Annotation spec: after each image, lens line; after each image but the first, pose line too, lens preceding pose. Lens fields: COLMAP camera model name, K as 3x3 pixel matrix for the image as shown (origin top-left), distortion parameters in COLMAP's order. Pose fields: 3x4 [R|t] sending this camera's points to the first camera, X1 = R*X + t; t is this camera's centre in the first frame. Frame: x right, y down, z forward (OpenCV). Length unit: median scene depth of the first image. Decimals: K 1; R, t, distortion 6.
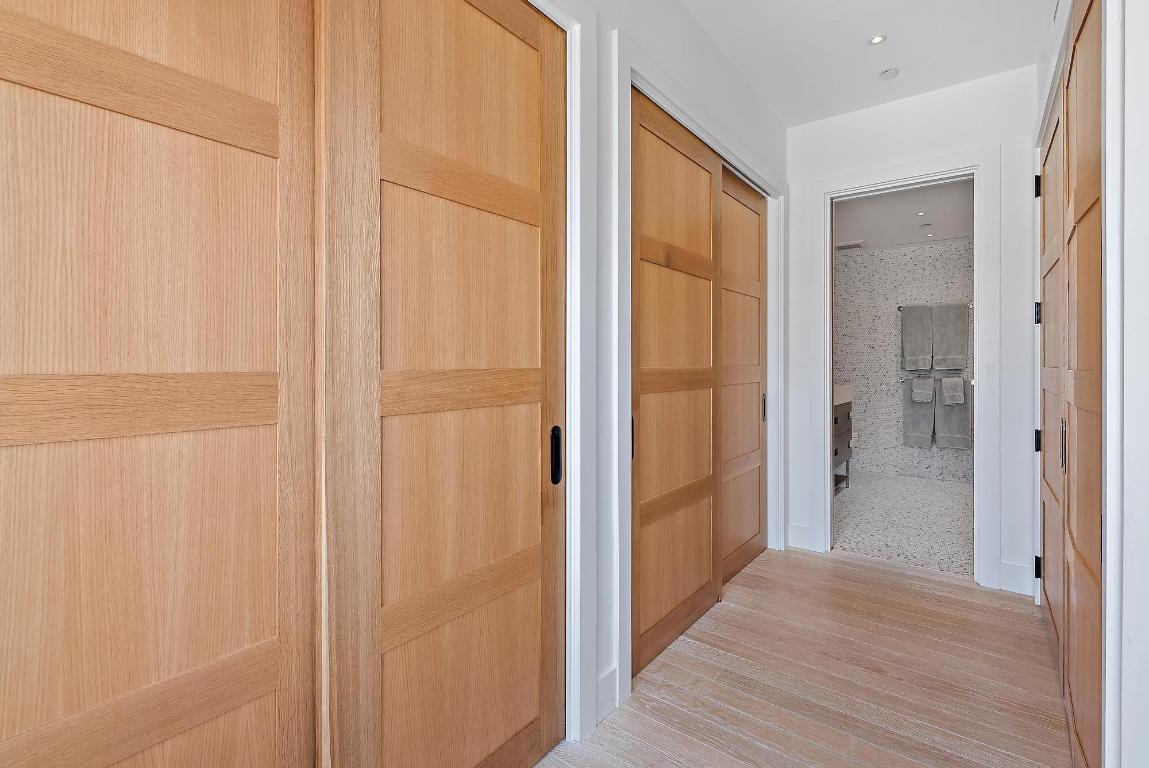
lens RADIAL K [[524.9, 0, 572.0], [0, 524.9, 362.5], [0, 0, 1]] dist [0.001182, 0.000077]
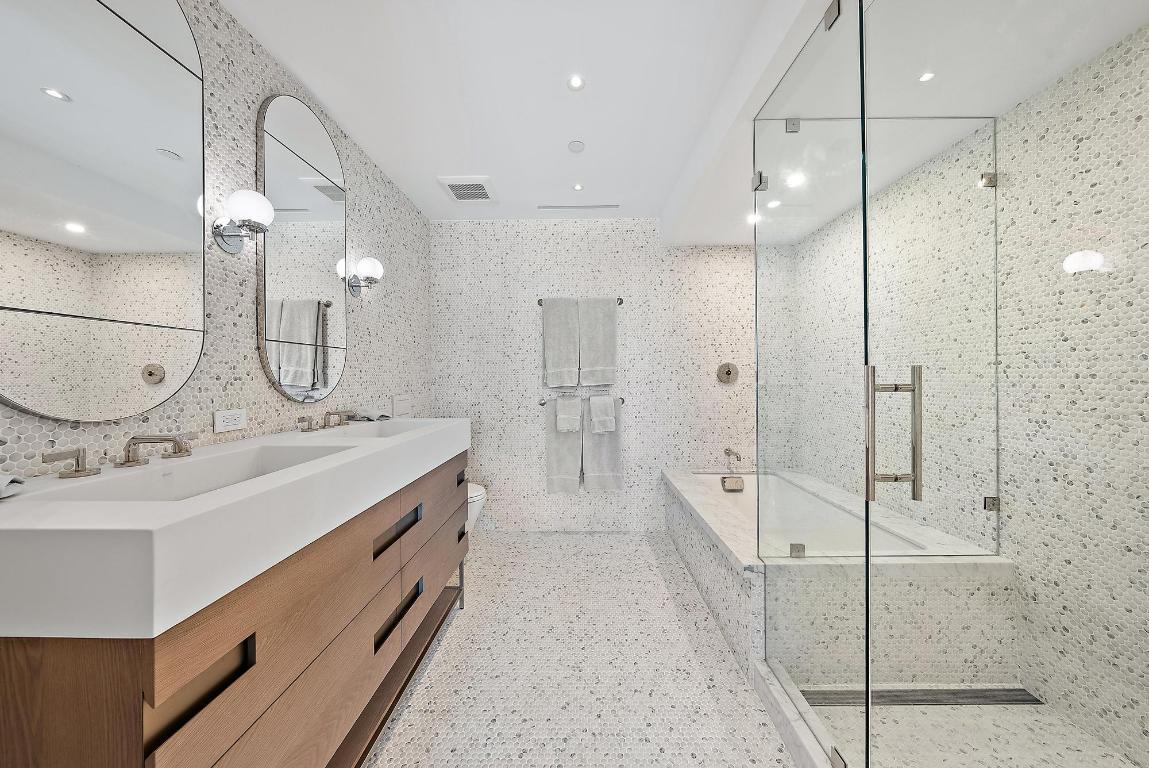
lens RADIAL K [[398.5, 0, 575.4], [0, 398.5, 379.9], [0, 0, 1]] dist [0.000132, 0.000000]
pose [[0.792097, -0.009820, 0.610316, 0.342921], [0.010148, 0.999944, 0.002919, 0.003605], [-0.610310, 0.003881, 0.792153, 0.562924]]
